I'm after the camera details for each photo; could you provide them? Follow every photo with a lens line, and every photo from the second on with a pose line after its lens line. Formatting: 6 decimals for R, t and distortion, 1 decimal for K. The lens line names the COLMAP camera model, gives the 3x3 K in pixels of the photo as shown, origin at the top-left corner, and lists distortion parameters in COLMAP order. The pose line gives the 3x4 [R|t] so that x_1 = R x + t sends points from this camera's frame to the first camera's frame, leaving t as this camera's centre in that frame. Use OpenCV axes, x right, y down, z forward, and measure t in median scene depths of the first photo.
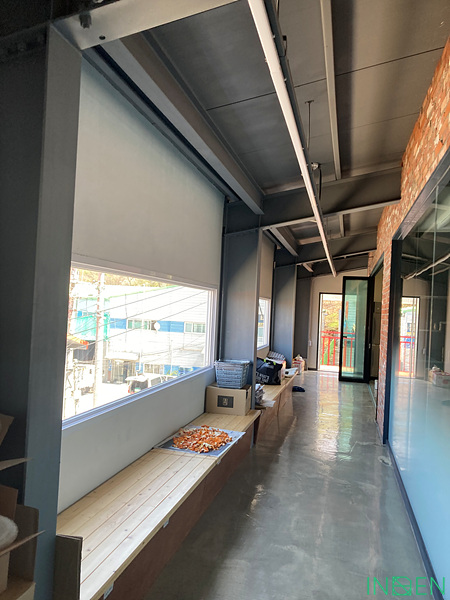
lens RADIAL K [[491.7, 0, 225.0], [0, 491.7, 300.0], [0, 0, 1]] dist [0.027942, -0.002370]
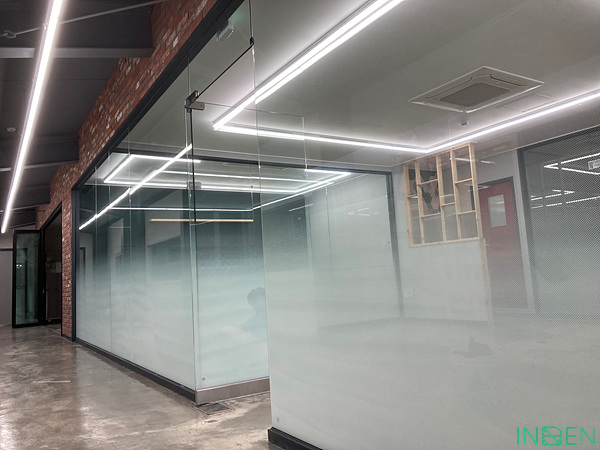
lens RADIAL K [[491.2, 0, 298.9], [0, 491.2, 220.7], [0, 0, 1]] dist [0.019702, 0.001448]
pose [[0.690018, -0.013759, 0.723662, -0.175334], [0.086651, 0.994199, -0.063720, 0.085814], [-0.718587, 0.106674, 0.687207, -0.308432]]
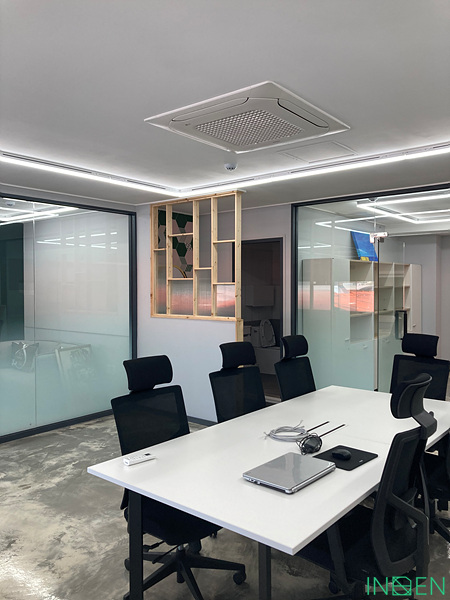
lens RADIAL K [[490.4, 0, 226.8], [0, 490.4, 298.2], [0, 0, 1]] dist [0.028823, -0.006646]
pose [[0.426806, -0.079271, 0.900862, 0.097428], [0.010341, 0.996513, 0.082789, -0.003139], [-0.904284, -0.026018, 0.426138, -0.195393]]
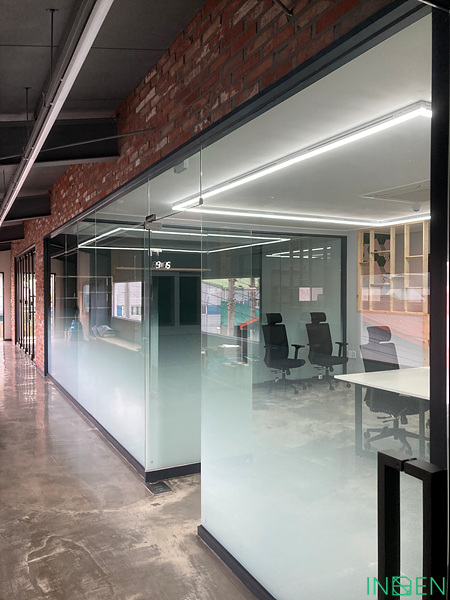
lens RADIAL K [[491.7, 0, 225.0], [0, 491.7, 300.0], [0, 0, 1]] dist [0.027942, -0.002370]
pose [[0.745629, -0.070112, 0.662662, -0.200182], [0.030546, 0.997000, 0.071115, -0.021922], [-0.665660, -0.032783, 0.745534, -0.375344]]
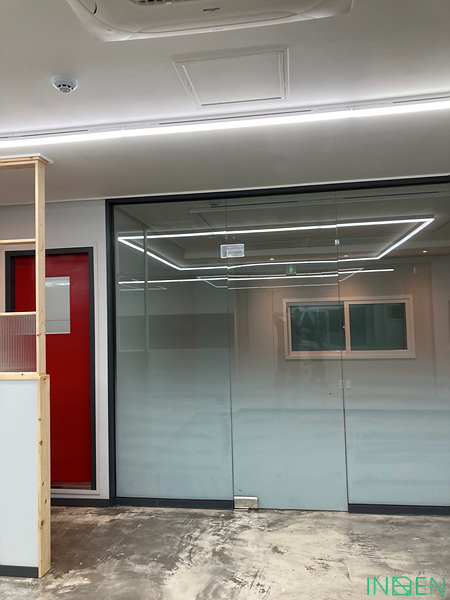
lens RADIAL K [[491.2, 0, 217.8], [0, 491.2, 297.9], [0, 0, 1]] dist [0.019702, 0.001448]
pose [[-0.084519, -0.005846, 0.996405, 0.322408], [0.004624, 0.999970, 0.006259, 0.020133], [-0.996411, 0.005136, -0.084490, -0.016575]]
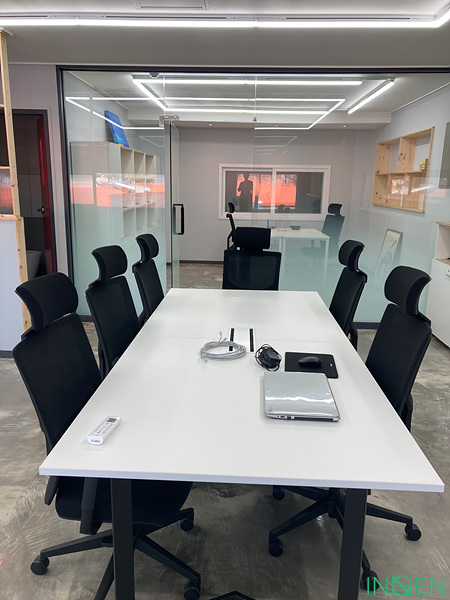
lens RADIAL K [[491.7, 0, 225.0], [0, 491.7, 300.0], [0, 0, 1]] dist [0.027942, -0.002370]
pose [[-0.199382, -0.283757, 0.937938, 0.158845], [-0.045417, 0.958804, 0.280415, 0.011006], [-0.978869, 0.013312, -0.204056, -0.015162]]
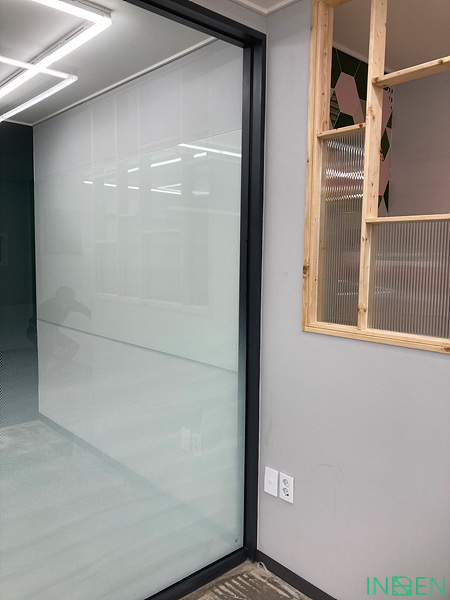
lens RADIAL K [[491.7, 0, 225.0], [0, 491.7, 300.0], [0, 0, 1]] dist [0.027942, -0.002370]
pose [[0.566758, -0.130438, 0.813493, 0.528248], [0.007378, 0.988152, 0.153304, 0.032810], [-0.823851, -0.080884, 0.561006, 0.152862]]
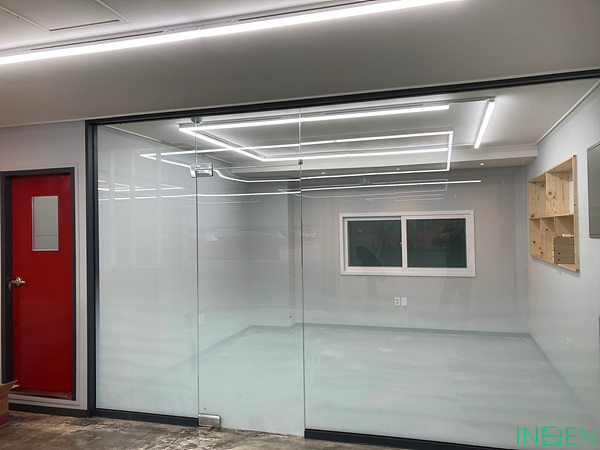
lens RADIAL K [[490.4, 0, 300.0], [0, 490.4, 225.0], [0, 0, 1]] dist [0.028823, -0.006646]
pose [[0.050580, -0.044580, 0.997725, 0.327919], [0.002680, 0.999006, 0.044501, 0.007228], [-0.998716, 0.000423, 0.050650, -0.223742]]
